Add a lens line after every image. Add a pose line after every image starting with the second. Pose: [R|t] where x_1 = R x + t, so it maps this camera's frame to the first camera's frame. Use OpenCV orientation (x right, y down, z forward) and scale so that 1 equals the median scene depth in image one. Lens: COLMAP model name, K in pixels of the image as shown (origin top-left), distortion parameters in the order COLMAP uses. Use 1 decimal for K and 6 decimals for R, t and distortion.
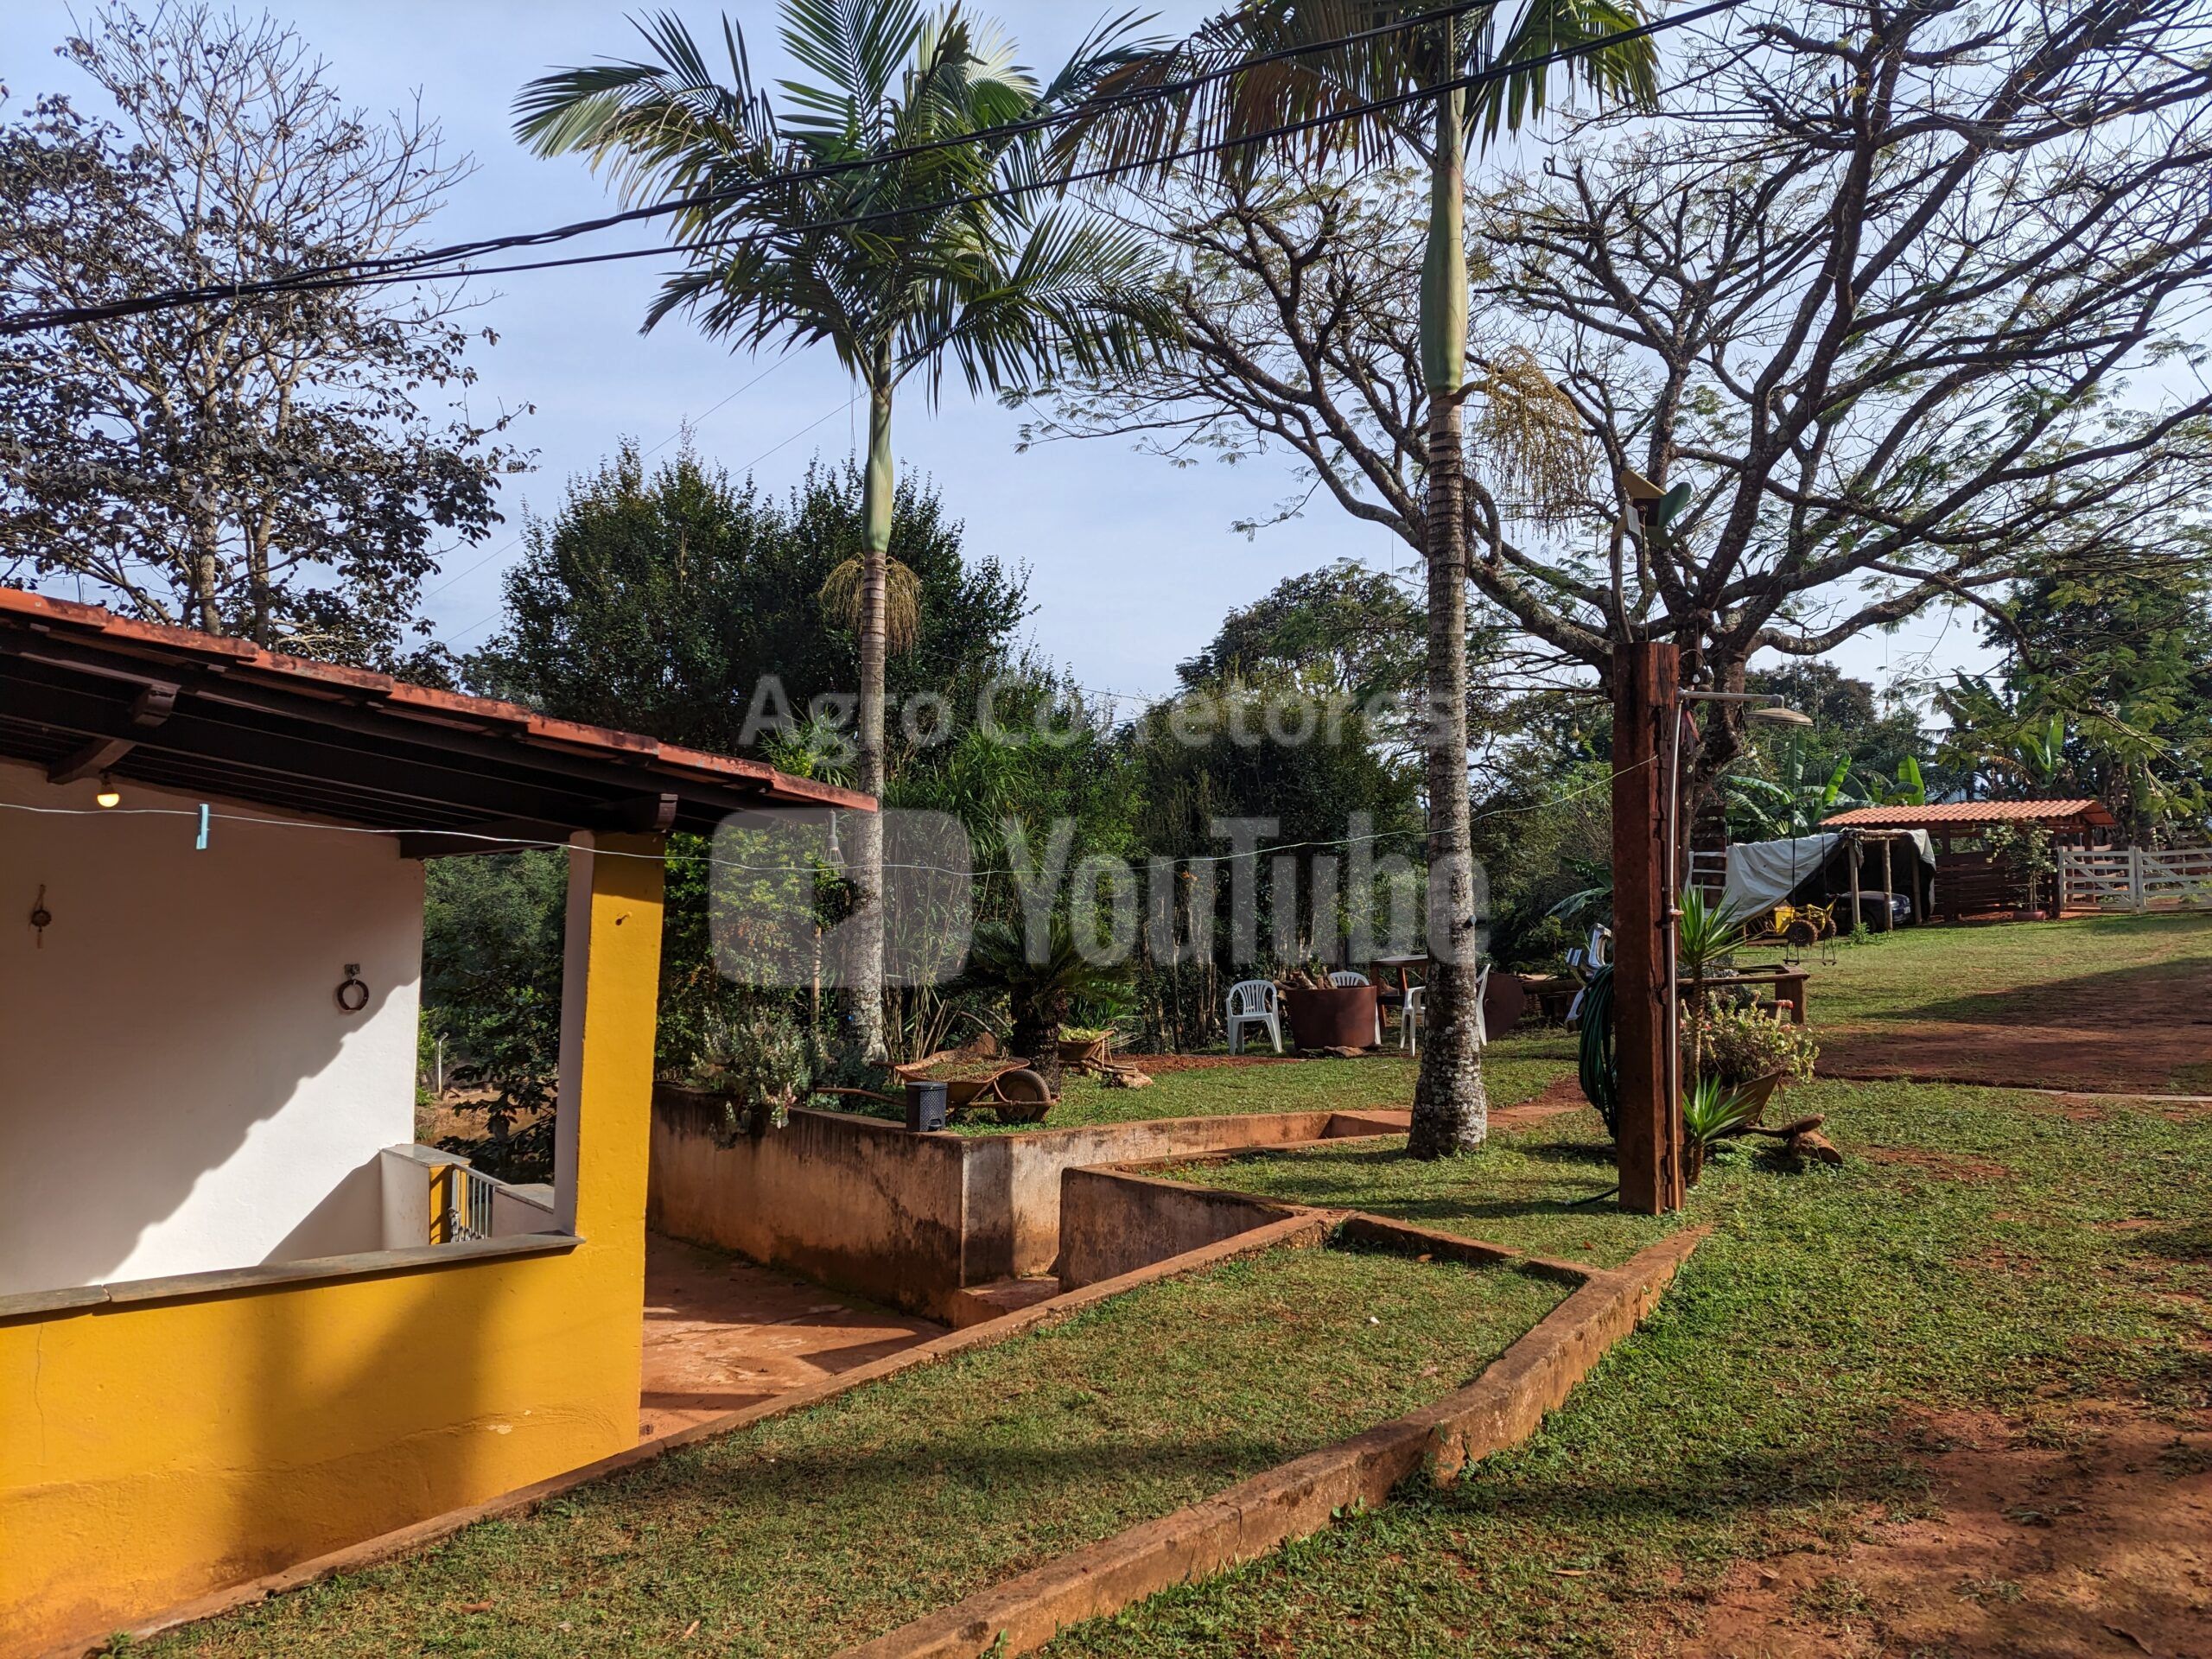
lens RADIAL K [[1574.9, 0, 1091.5], [0, 1574.9, 827.3], [0, 0, 1]] dist [0.077000, -0.069052]
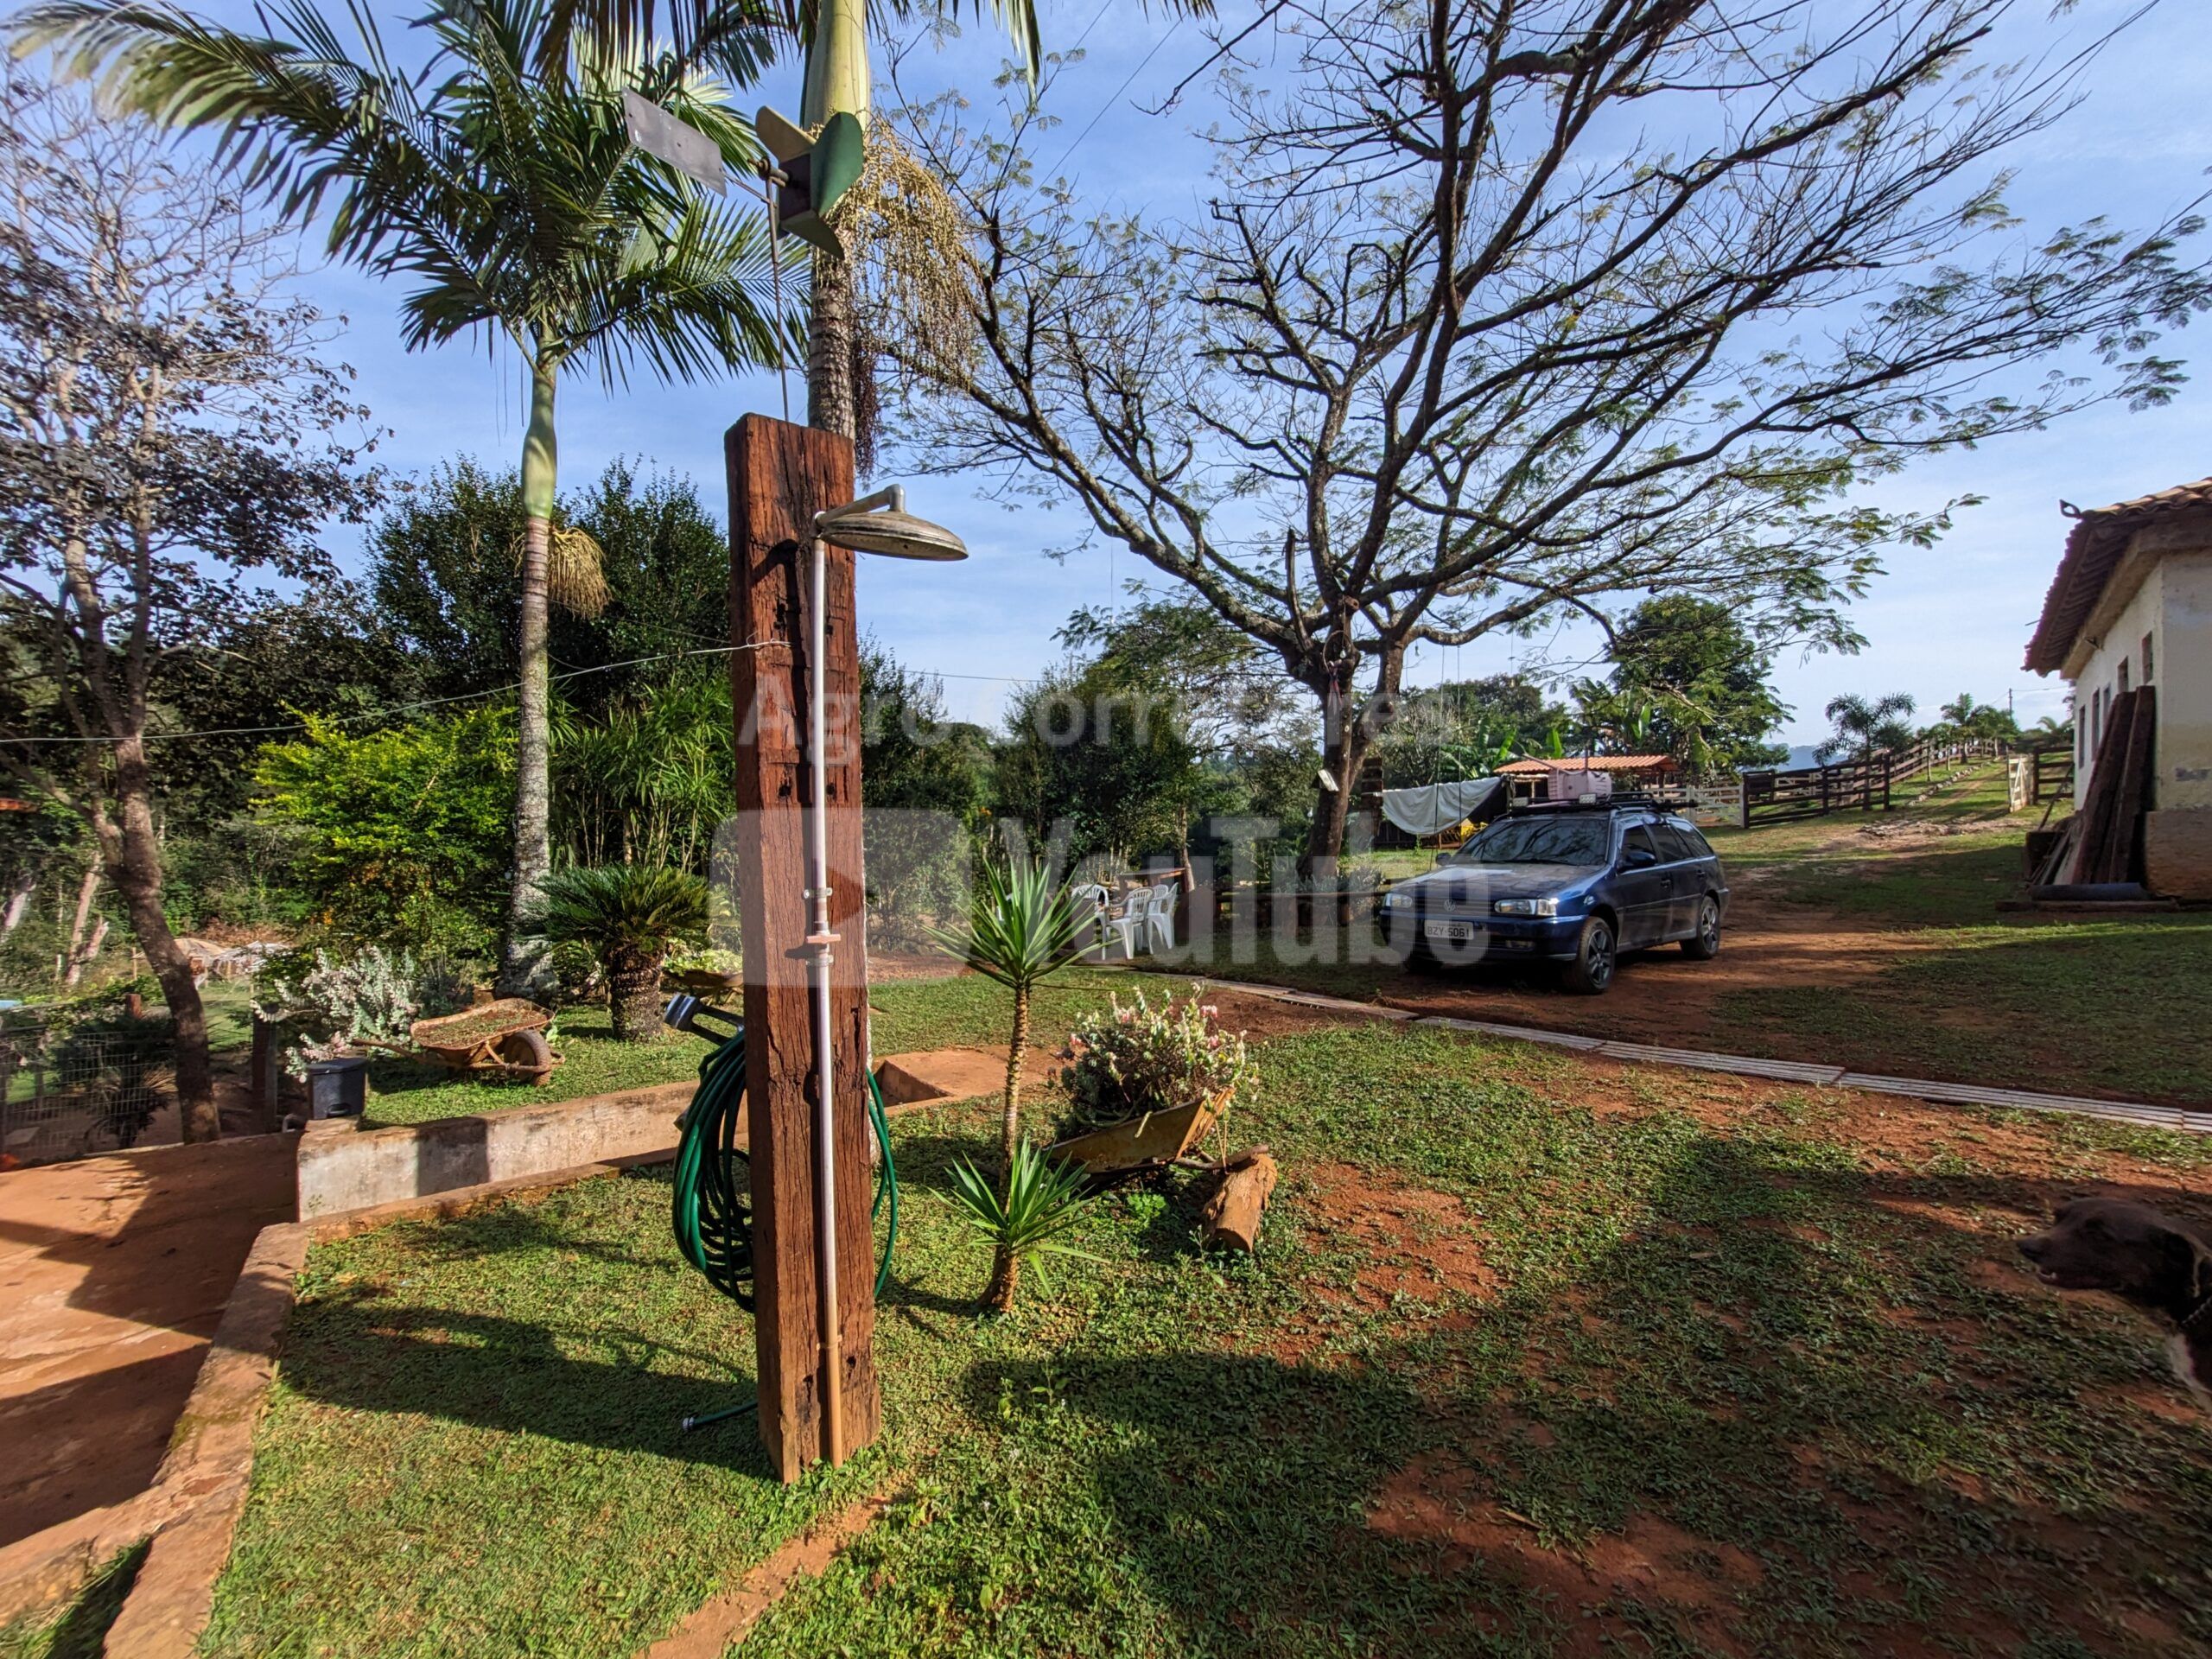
lens RADIAL K [[875.8, 0, 1101.2], [0, 875.8, 839.3], [0, 0, 1]] dist [-0.000121, -0.000862]
pose [[0.999890, 0.001587, -0.014752, 0.180988], [-0.000470, 0.997153, 0.075403, -0.000730], [0.014830, -0.075388, 0.997044, 0.272095]]
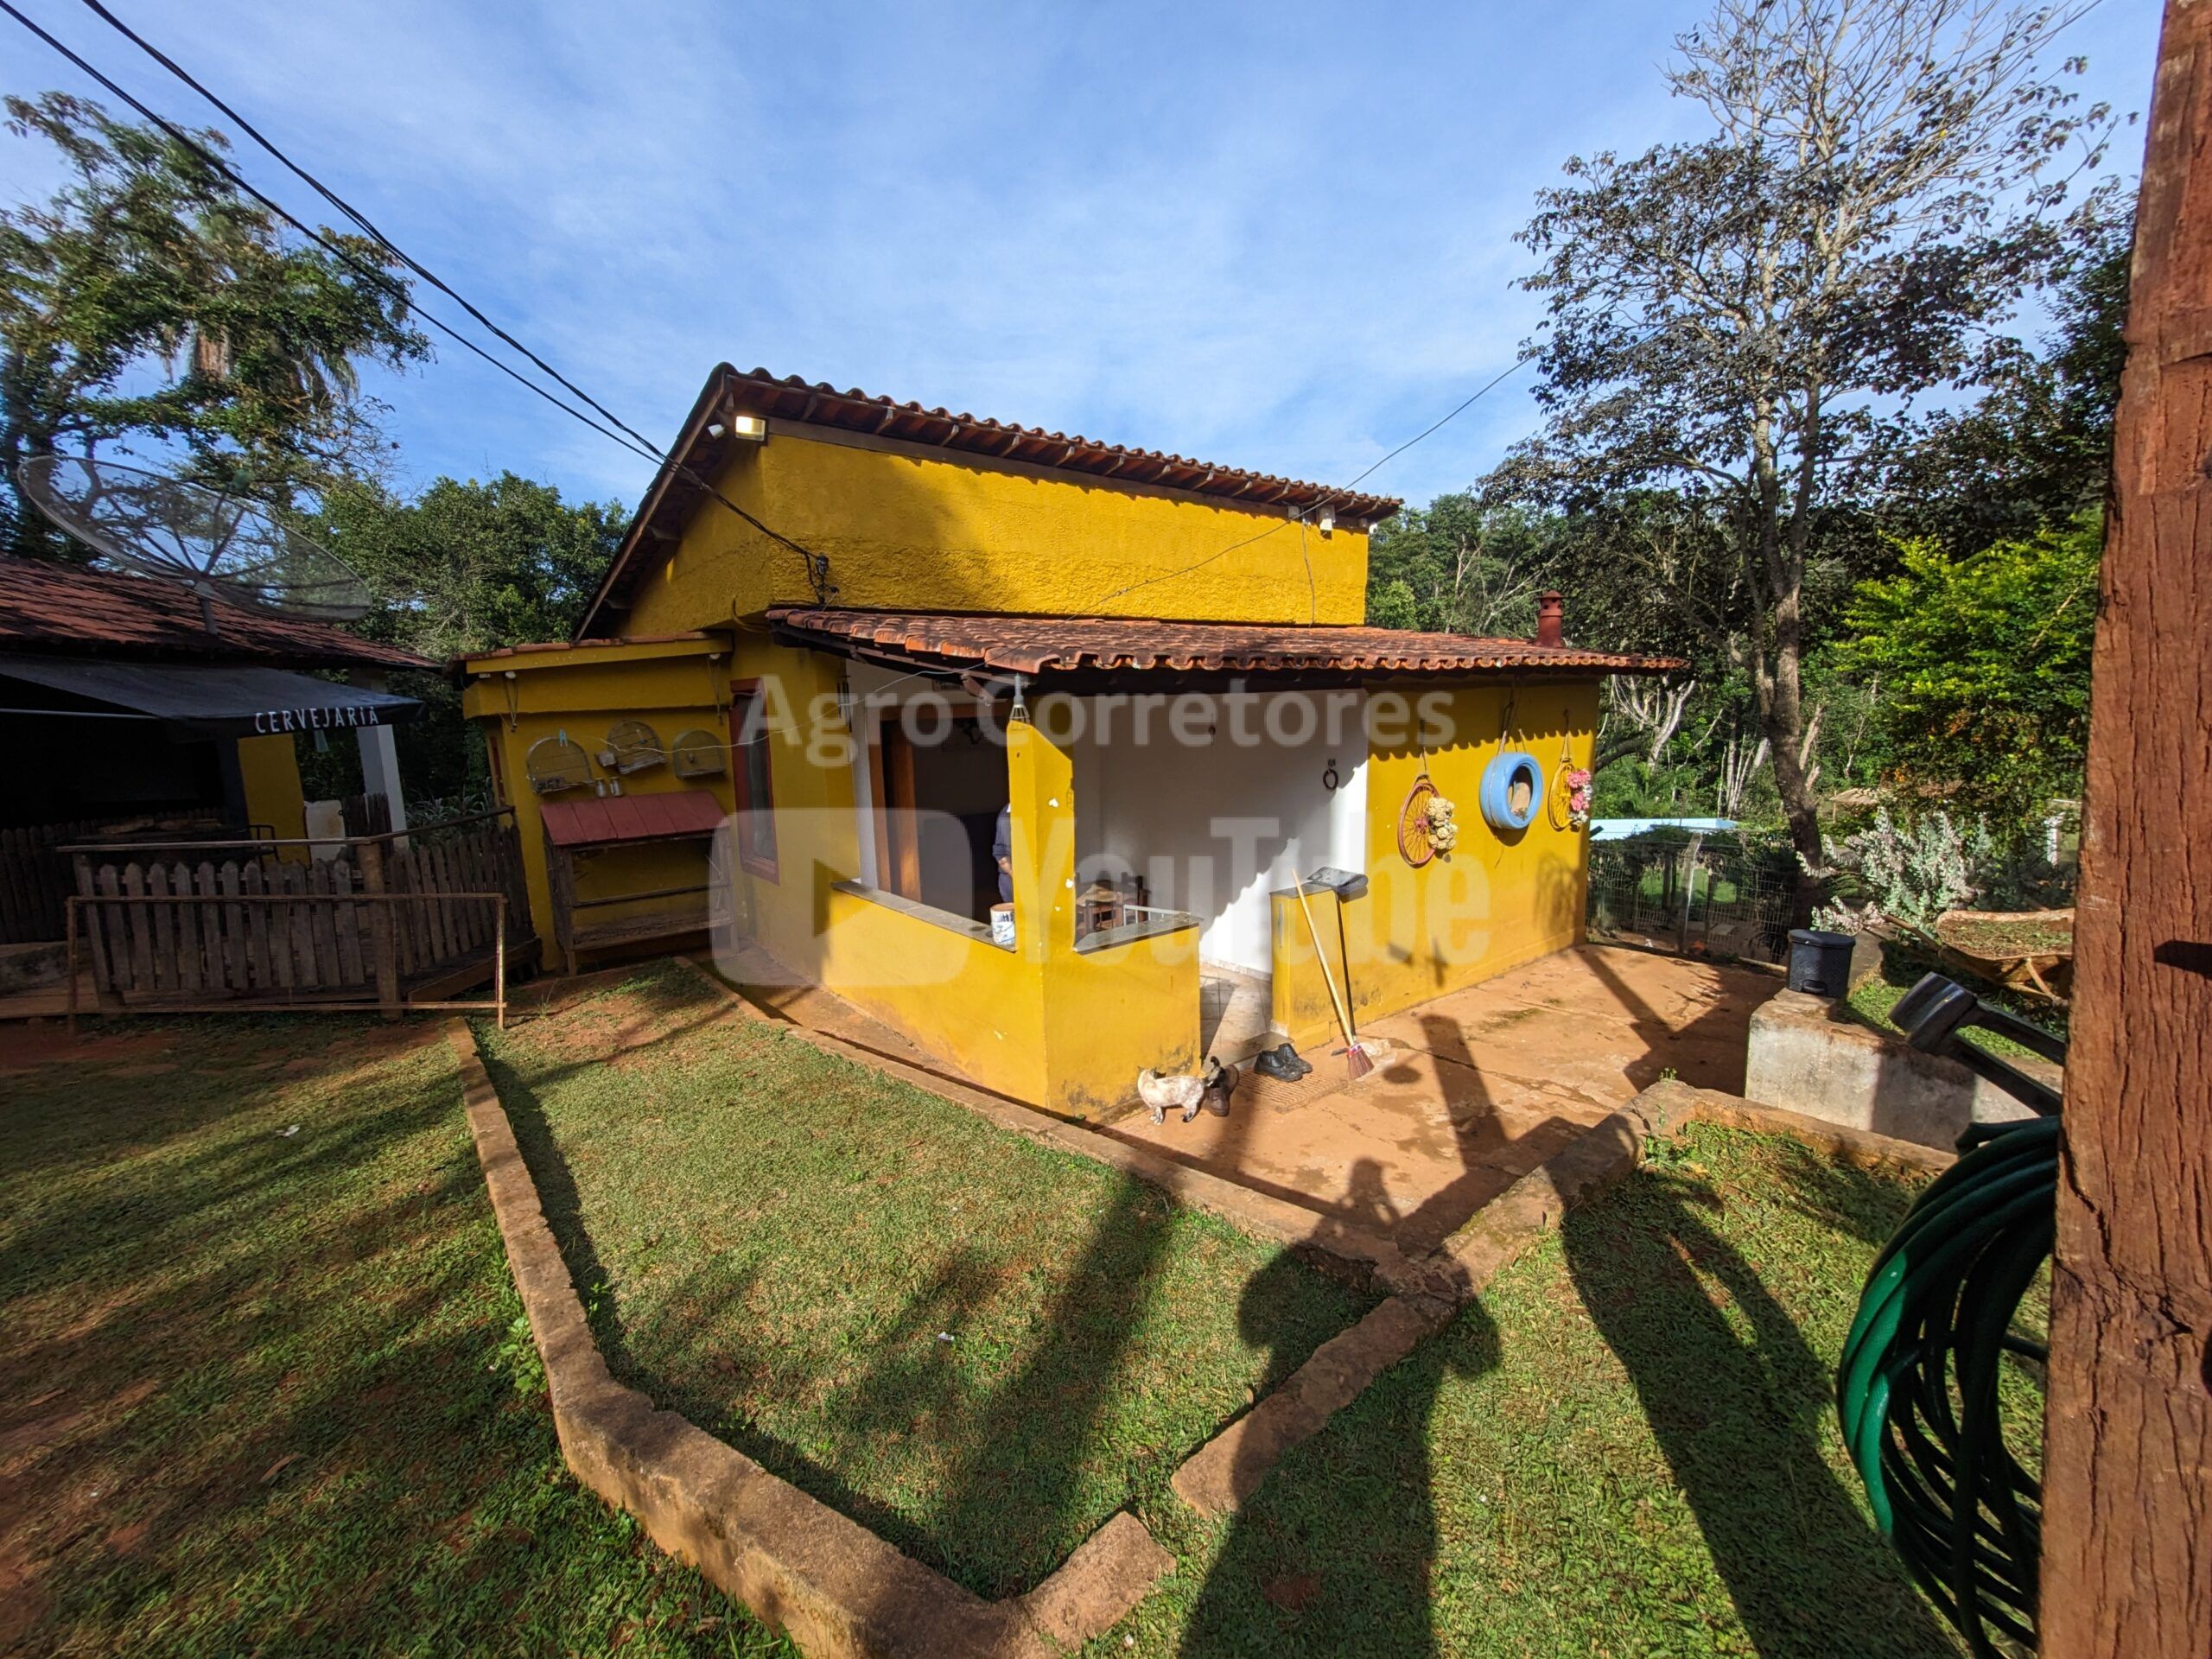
lens RADIAL K [[880.5, 0, 1093.7], [0, 880.5, 842.6], [0, 0, 1]] dist [0.004806, -0.005613]
pose [[0.010849, 0.148802, -0.988808, 0.175696], [0.097977, 0.983949, 0.149145, 0.007589], [0.995130, -0.098498, -0.003904, 0.338057]]
